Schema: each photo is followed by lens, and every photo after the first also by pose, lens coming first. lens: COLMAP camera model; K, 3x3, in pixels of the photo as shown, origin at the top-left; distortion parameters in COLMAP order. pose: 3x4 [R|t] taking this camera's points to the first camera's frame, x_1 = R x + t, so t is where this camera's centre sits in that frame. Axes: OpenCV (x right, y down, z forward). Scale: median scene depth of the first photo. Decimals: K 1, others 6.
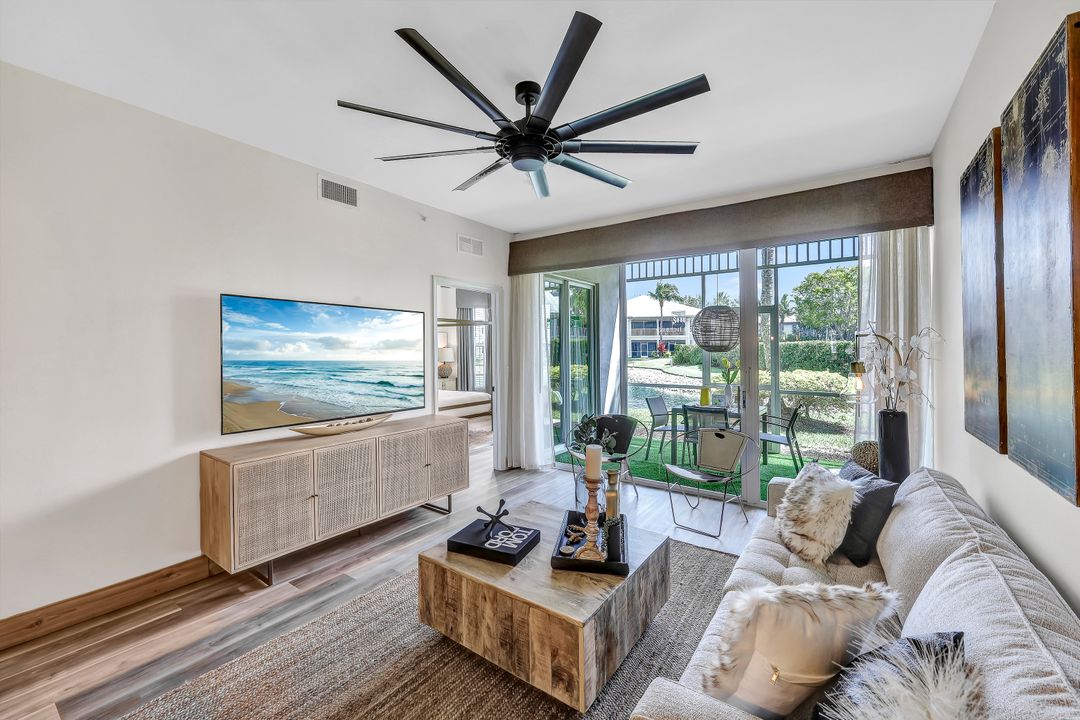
lens RADIAL K [[435.6, 0, 536.2], [0, 435.6, 348.7], [0, 0, 1]] dist [-0.002905, -0.000249]
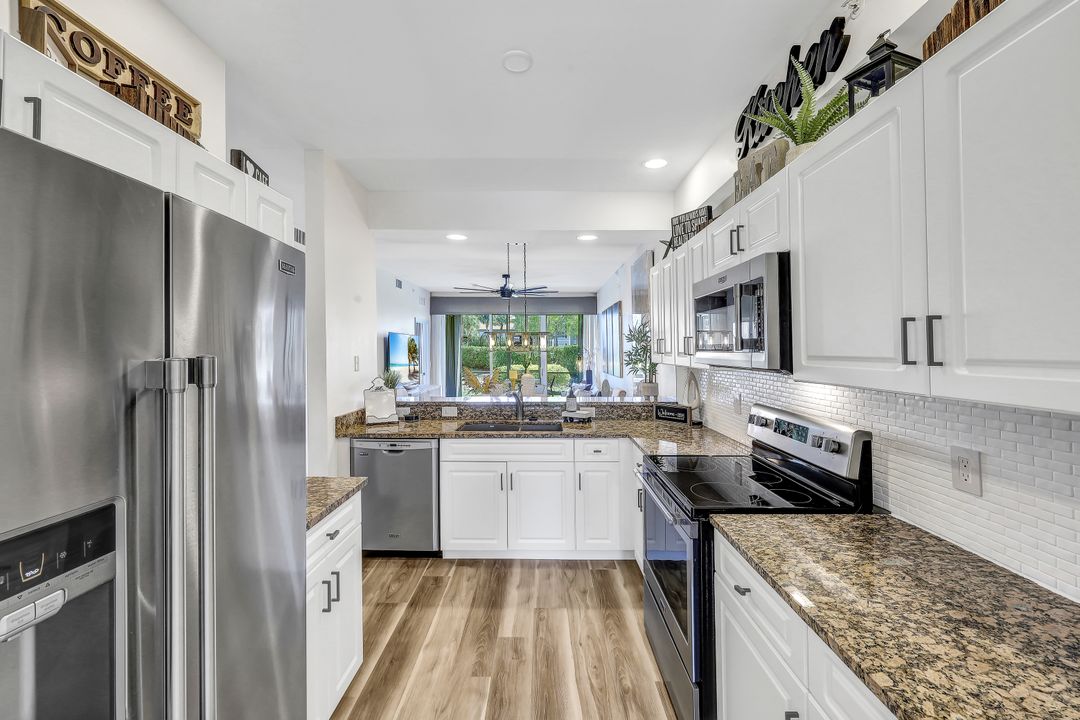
lens RADIAL K [[440.3, 0, 540.0], [0, 440.3, 346.5], [0, 0, 1]] dist [-0.001110, -0.000023]
pose [[0.817076, 0.002236, 0.576526, -0.951419], [0.003938, 0.999948, -0.009459, -0.011406], [-0.576517, 0.009999, 0.817024, -1.036069]]
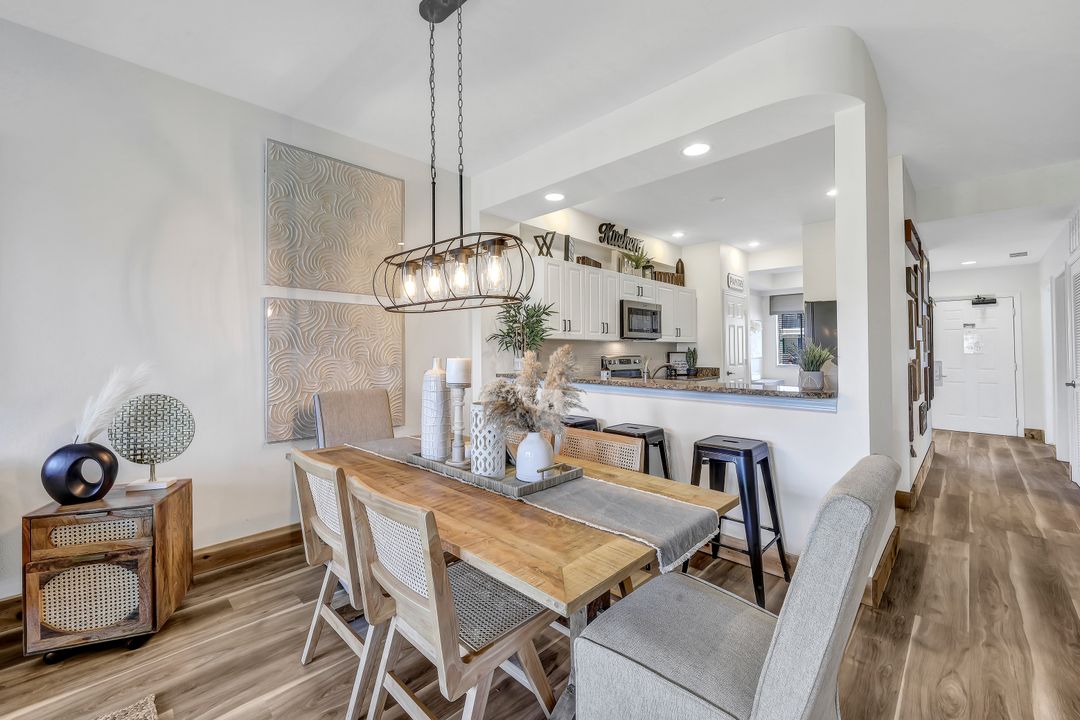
lens RADIAL K [[440.3, 0, 540.0], [0, 440.3, 346.5], [0, 0, 1]] dist [-0.001110, -0.000023]
pose [[-0.987969, 0.004573, 0.154583, -0.432792], [0.003186, 0.999952, -0.009218, 0.036642], [-0.154618, -0.008615, -0.987937, 0.464476]]
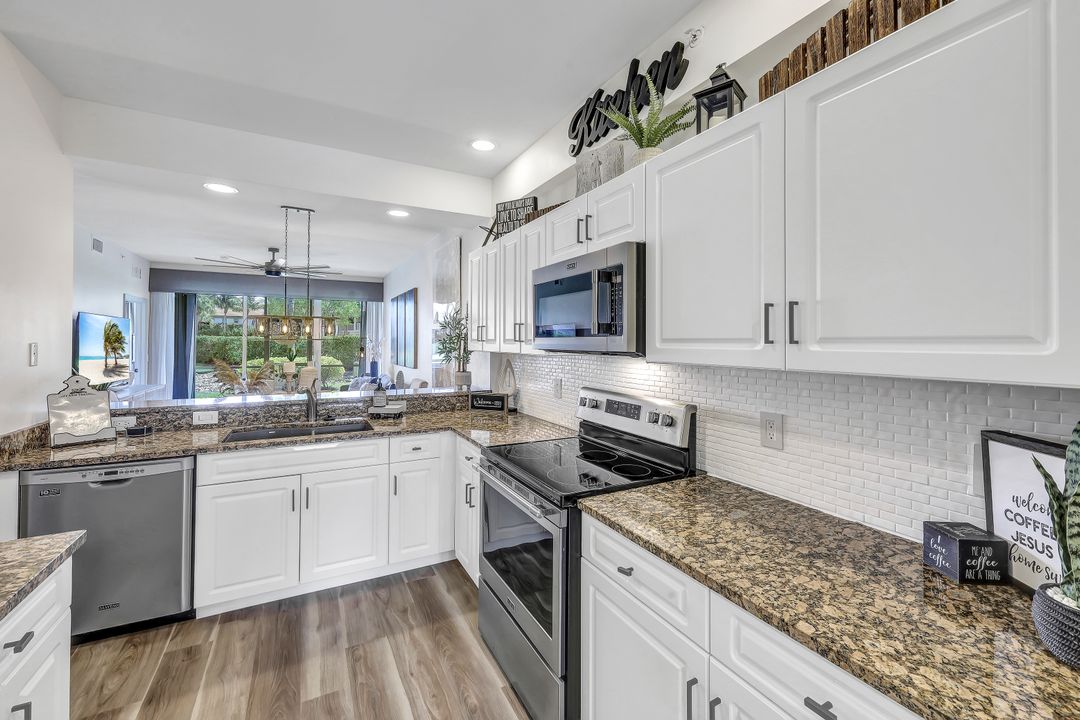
lens RADIAL K [[437.7, 0, 538.2], [0, 437.7, 333.7], [0, 0, 1]] dist [-0.000543, -0.000379]
pose [[0.438779, 0.018508, 0.898404, -0.964241], [-0.001215, 0.999799, -0.020004, -0.003452], [-0.898594, 0.007686, 0.438714, -0.944900]]
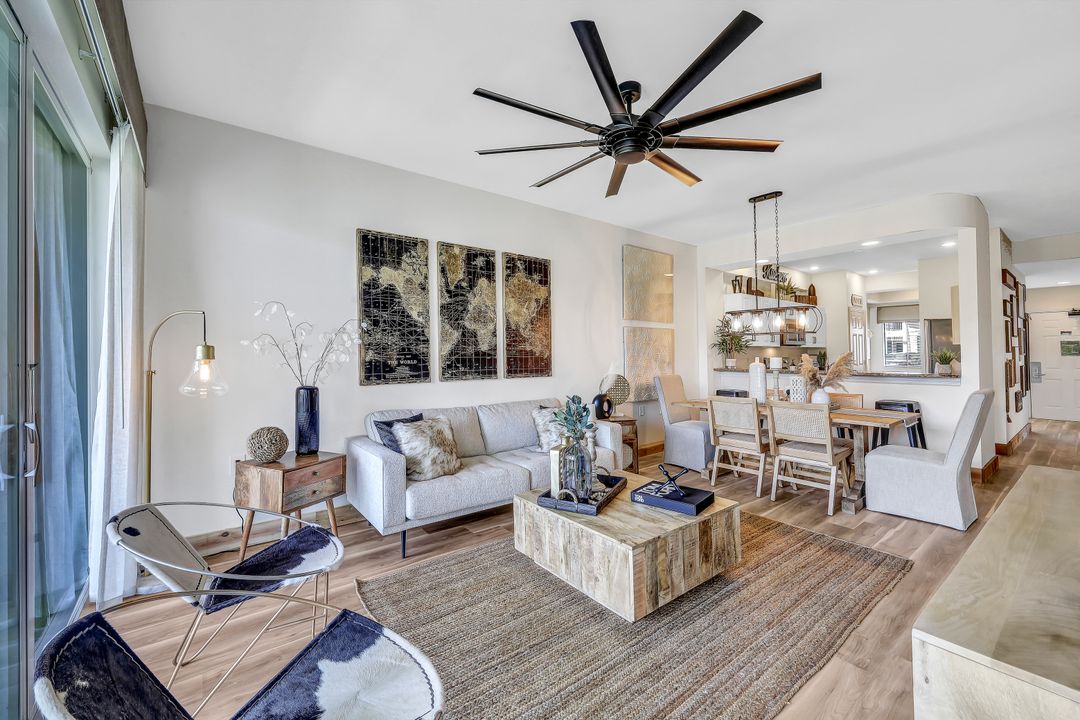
lens RADIAL K [[435.6, 0, 536.2], [0, 435.6, 348.7], [0, 0, 1]] dist [-0.002905, -0.000249]
pose [[-0.956799, 0.007523, 0.290654, -0.057530], [0.004138, 0.999916, -0.012259, 0.034265], [-0.290722, -0.010527, -0.956750, 1.132870]]
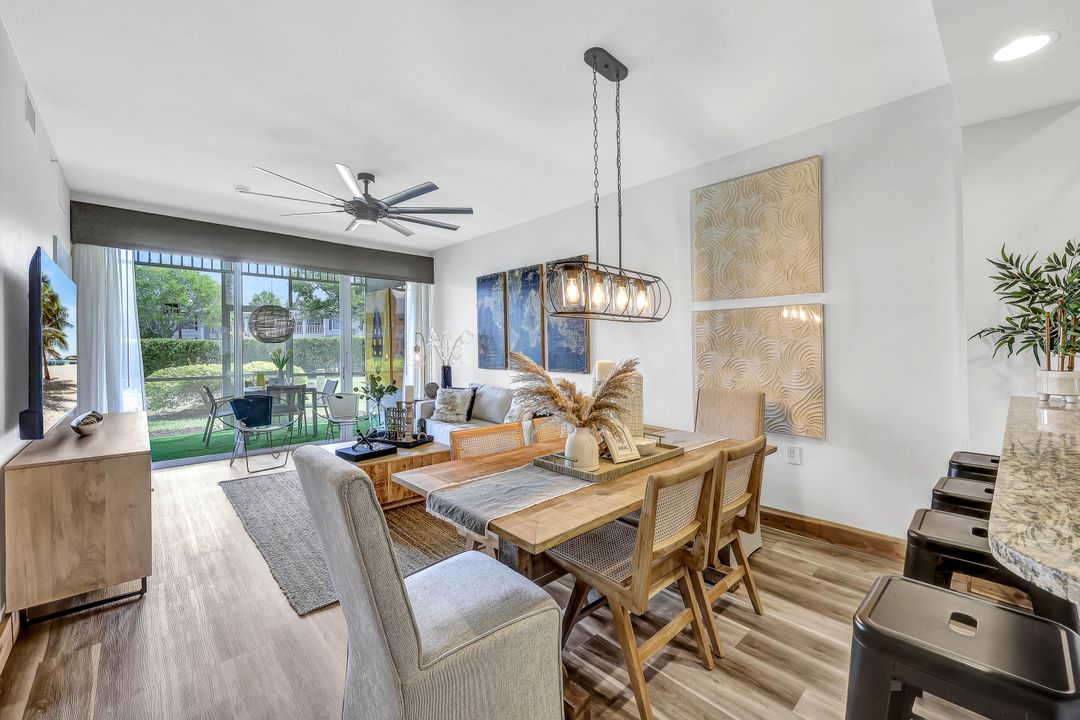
lens RADIAL K [[438.2, 0, 540.2], [0, 438.2, 350.6], [0, 0, 1]] dist [0.000176, 0.000082]
pose [[0.201784, -0.004378, 0.979420, -0.819972], [-0.000045, 0.999990, 0.004480, 0.029154], [-0.979430, -0.000948, 0.201782, 0.016770]]
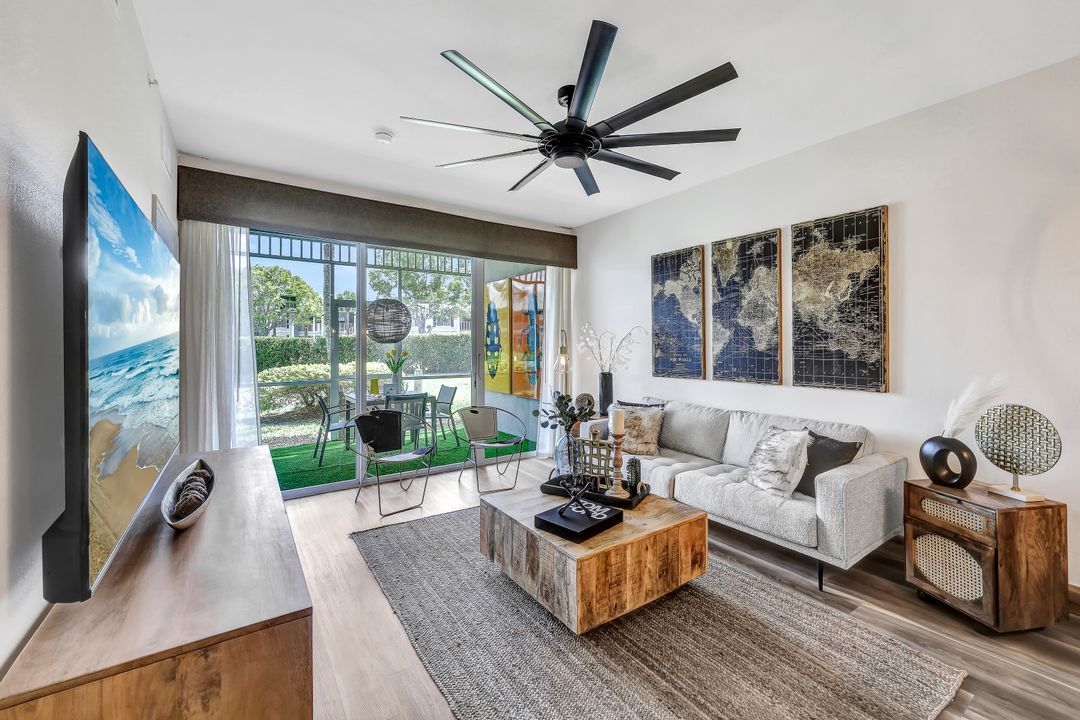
lens RADIAL K [[438.4, 0, 537.3], [0, 438.4, 341.6], [0, 0, 1]] dist [-0.000279, -0.000256]
pose [[0.340599, 0.005482, 0.940193, -0.578882], [0.001881, 0.999977, -0.006512, 0.014734], [-0.940207, 0.003987, 0.340581, 0.387114]]
